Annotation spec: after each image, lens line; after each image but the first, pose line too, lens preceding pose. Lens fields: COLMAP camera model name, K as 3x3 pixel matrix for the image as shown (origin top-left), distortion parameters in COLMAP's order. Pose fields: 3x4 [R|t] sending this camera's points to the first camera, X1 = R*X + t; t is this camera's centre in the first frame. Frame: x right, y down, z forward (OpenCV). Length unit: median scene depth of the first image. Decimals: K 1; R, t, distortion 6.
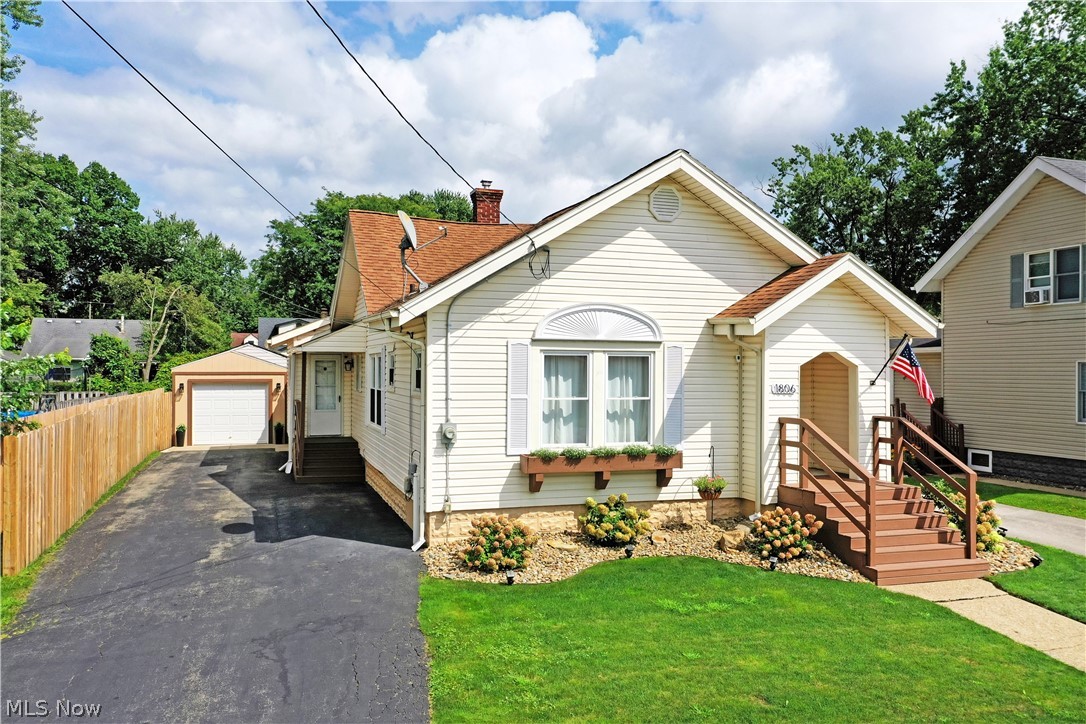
lens RADIAL K [[863.9, 0, 543.0], [0, 863.9, 362.0], [0, 0, 1]] dist [0.020825, 0.001057]
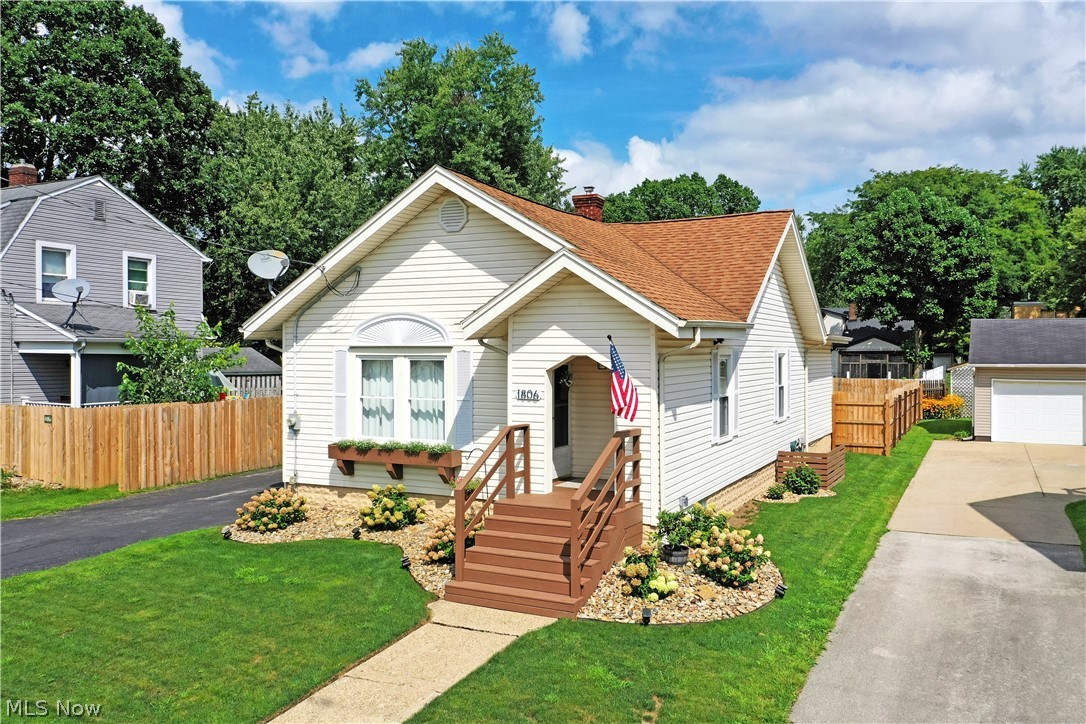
lens RADIAL K [[871.9, 0, 543.0], [0, 871.9, 362.0], [0, 0, 1]] dist [0.015177, 0.002327]
pose [[0.702040, 0.003424, -0.712129, 1.006485], [0.010761, 0.999823, 0.015416, -0.020318], [0.712056, -0.018486, 0.701879, 0.343130]]
